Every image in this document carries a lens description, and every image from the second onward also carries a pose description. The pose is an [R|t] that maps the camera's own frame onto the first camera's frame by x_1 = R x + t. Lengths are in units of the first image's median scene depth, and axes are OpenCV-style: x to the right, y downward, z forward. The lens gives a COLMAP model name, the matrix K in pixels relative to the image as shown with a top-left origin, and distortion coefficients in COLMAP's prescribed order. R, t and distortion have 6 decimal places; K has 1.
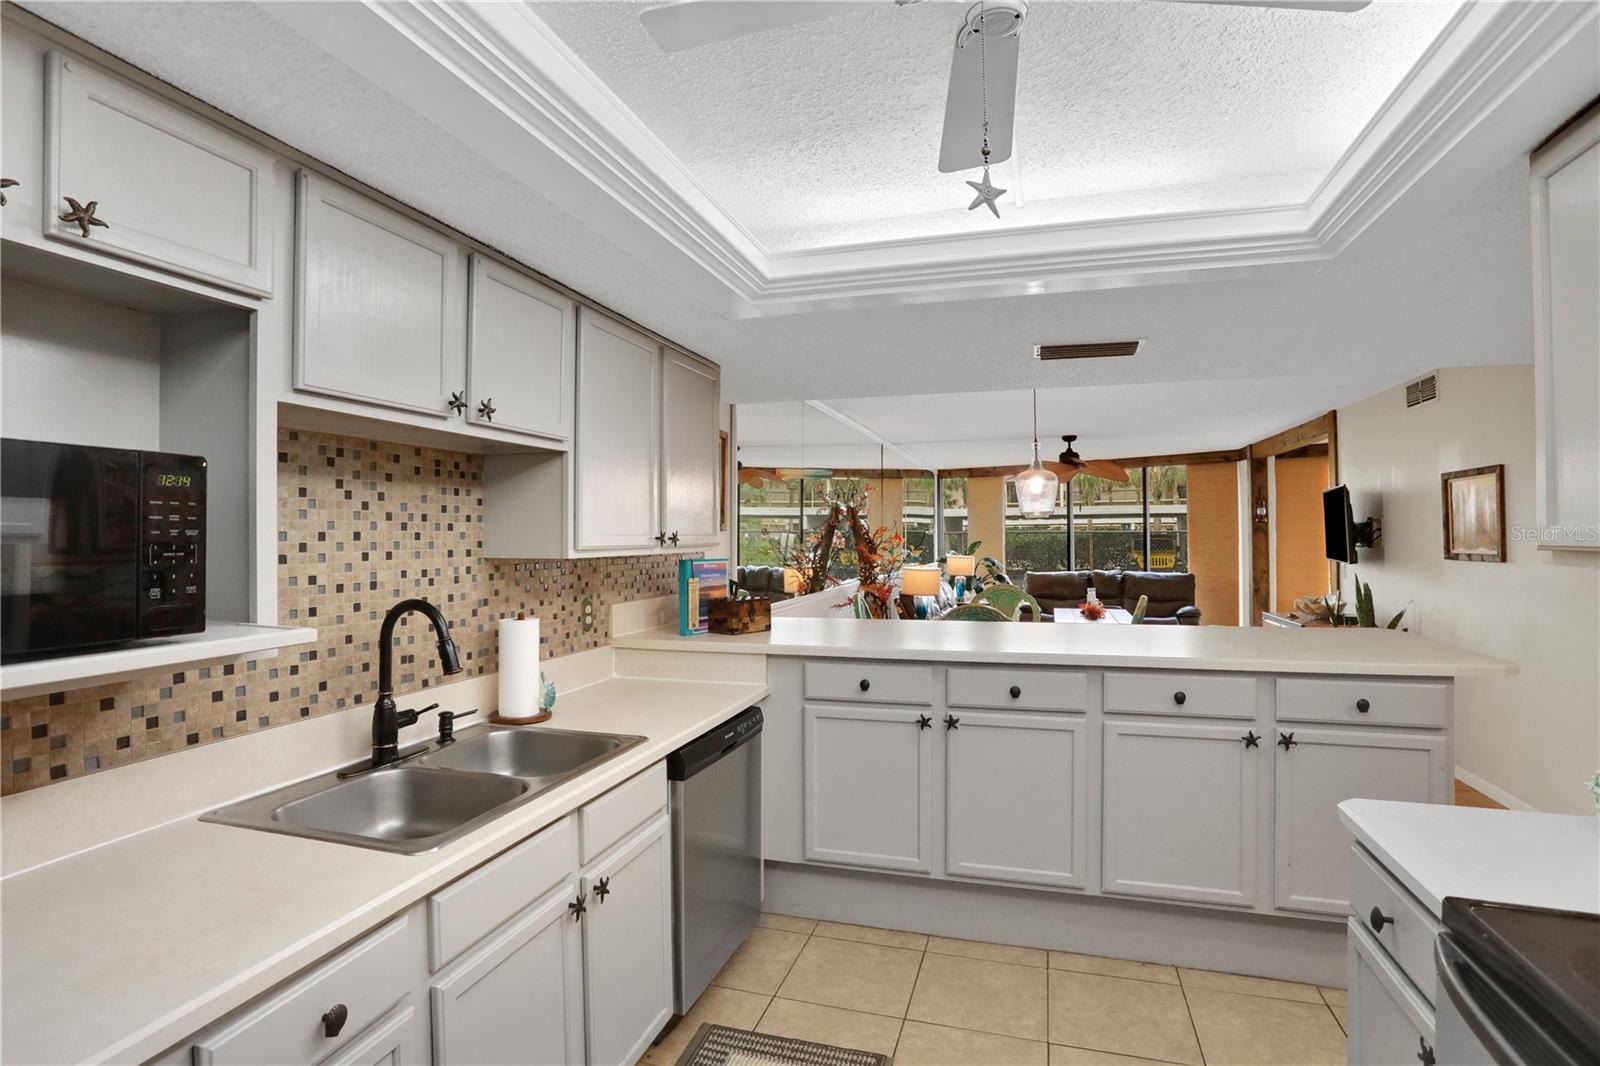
lens RADIAL K [[835.6, 0, 804.5], [0, 835.6, 529.7], [0, 0, 1]] dist [-0.046526, 0.036413]
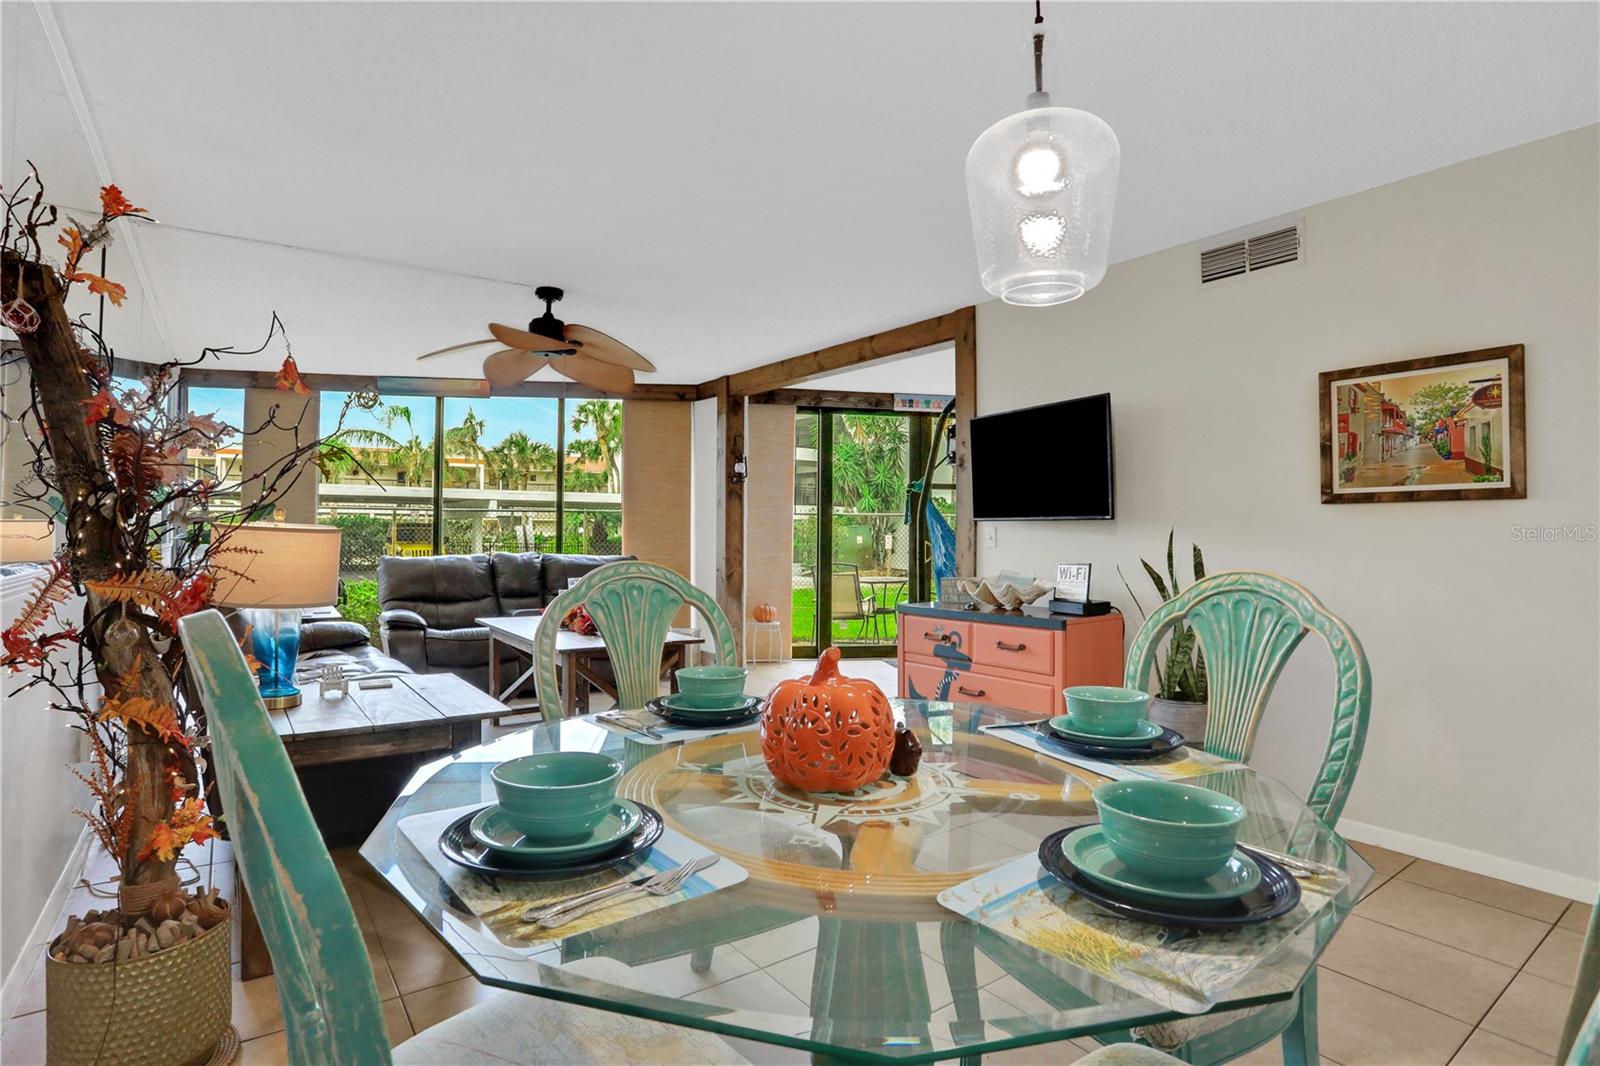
lens RADIAL K [[821.8, 0, 768.0], [0, 821.8, 525.8], [0, 0, 1]] dist [-0.020255, 0.021401]
pose [[0.645783, 0.018899, 0.763287, 0.021377], [-0.018592, 0.999786, -0.009025, 0.098967], [-0.763294, -0.008363, 0.645997, 1.419816]]
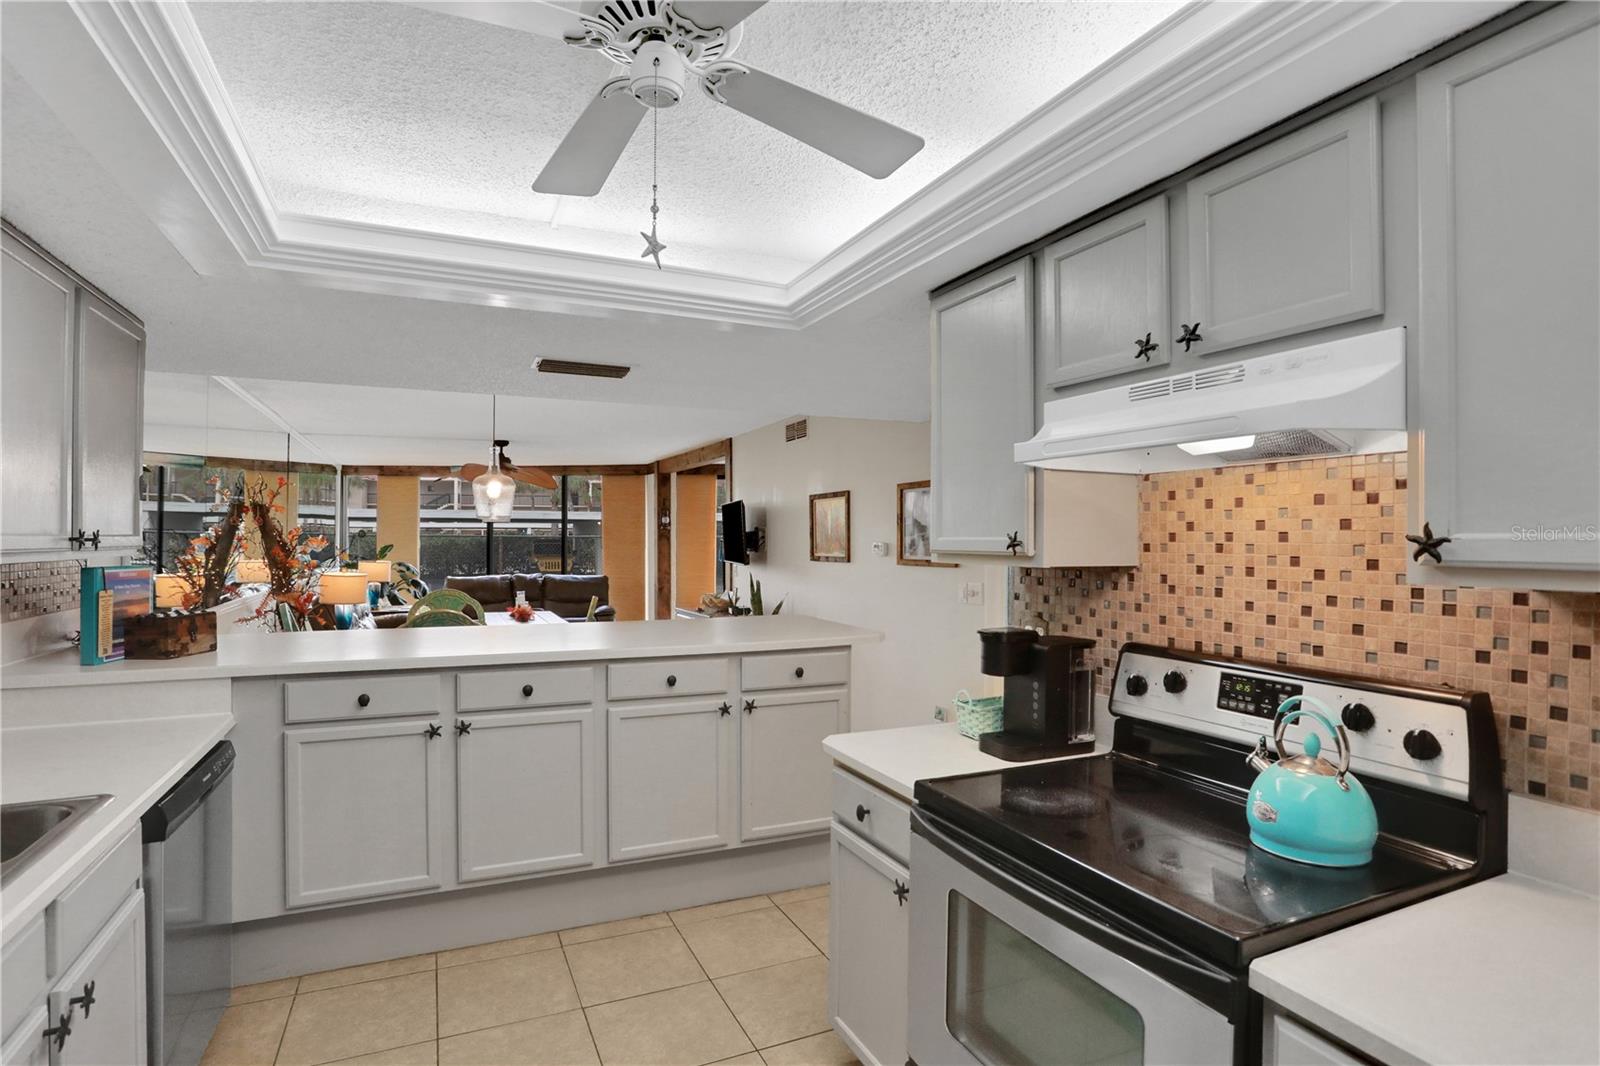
lens RADIAL K [[835.6, 0, 804.5], [0, 835.6, 529.7], [0, 0, 1]] dist [-0.046526, 0.036413]
pose [[0.757228, 0.016150, 0.652951, -0.160886], [-0.012900, 0.999869, -0.009771, 0.000438], [-0.653024, -0.001025, 0.757337, -0.008647]]
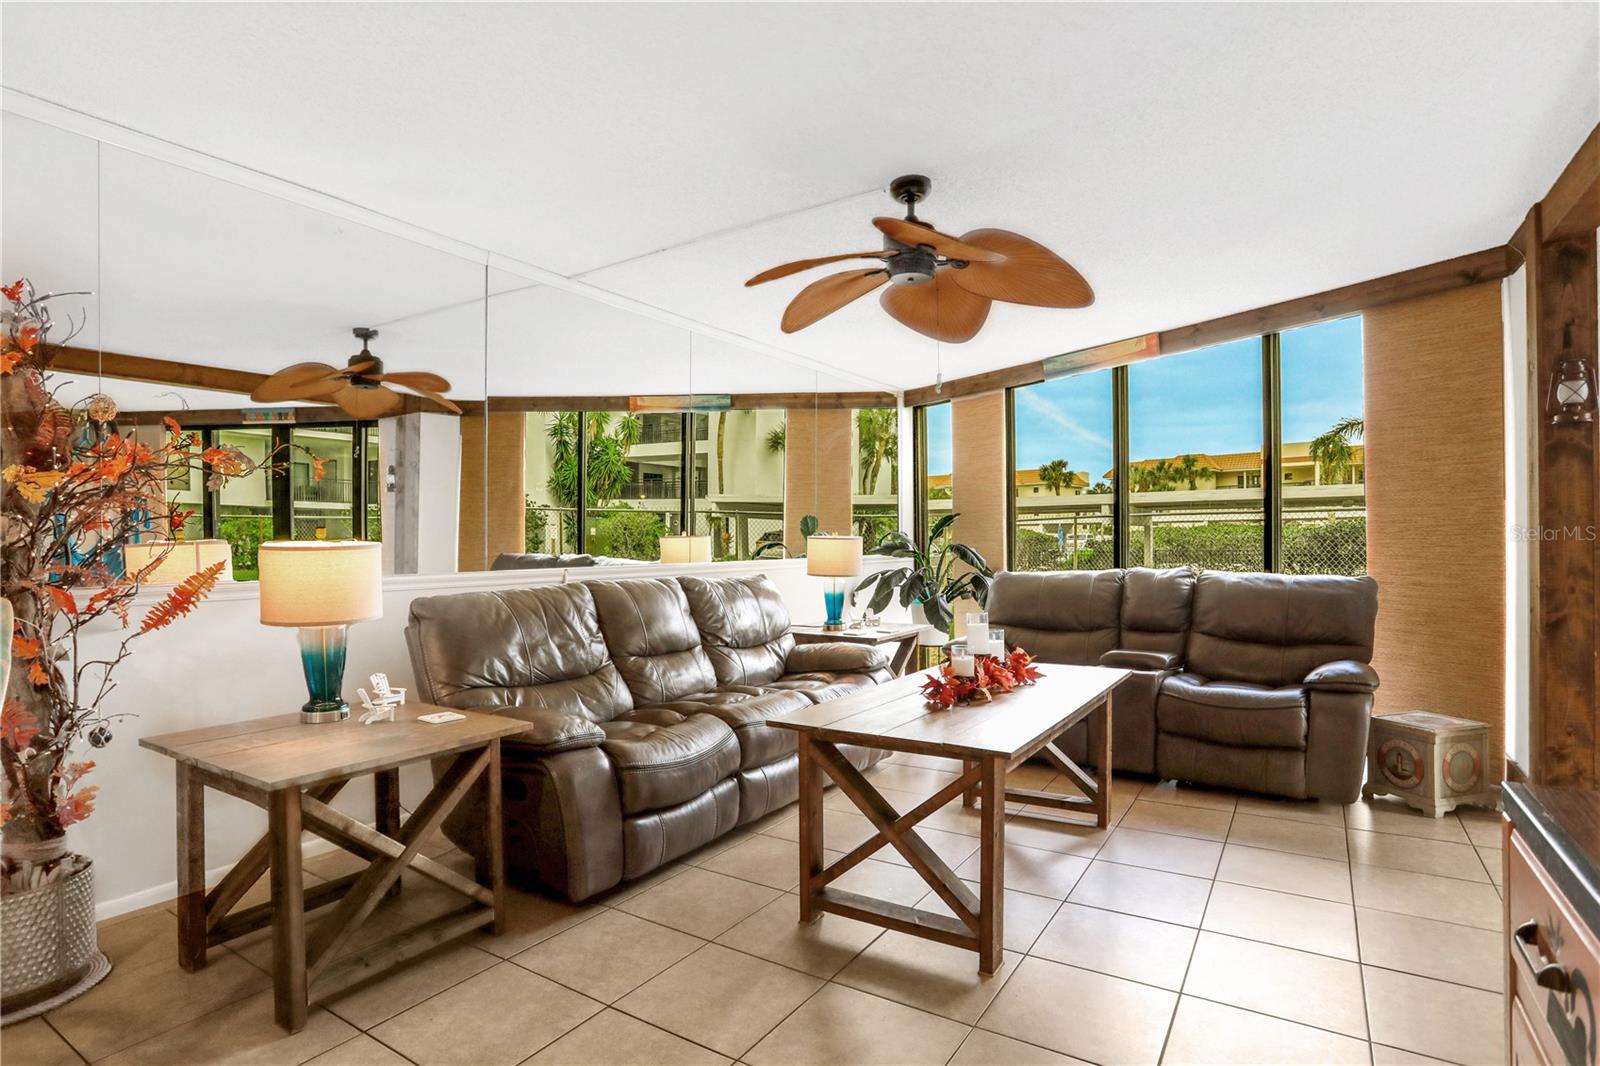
lens RADIAL K [[829.4, 0, 777.7], [0, 829.4, 536.6], [0, 0, 1]] dist [-0.041542, 0.000746]
pose [[0.955087, -0.003757, -0.296300, 0.938619], [0.005166, 0.999979, 0.003972, 0.094495], [0.296279, -0.005324, 0.955087, 1.644596]]
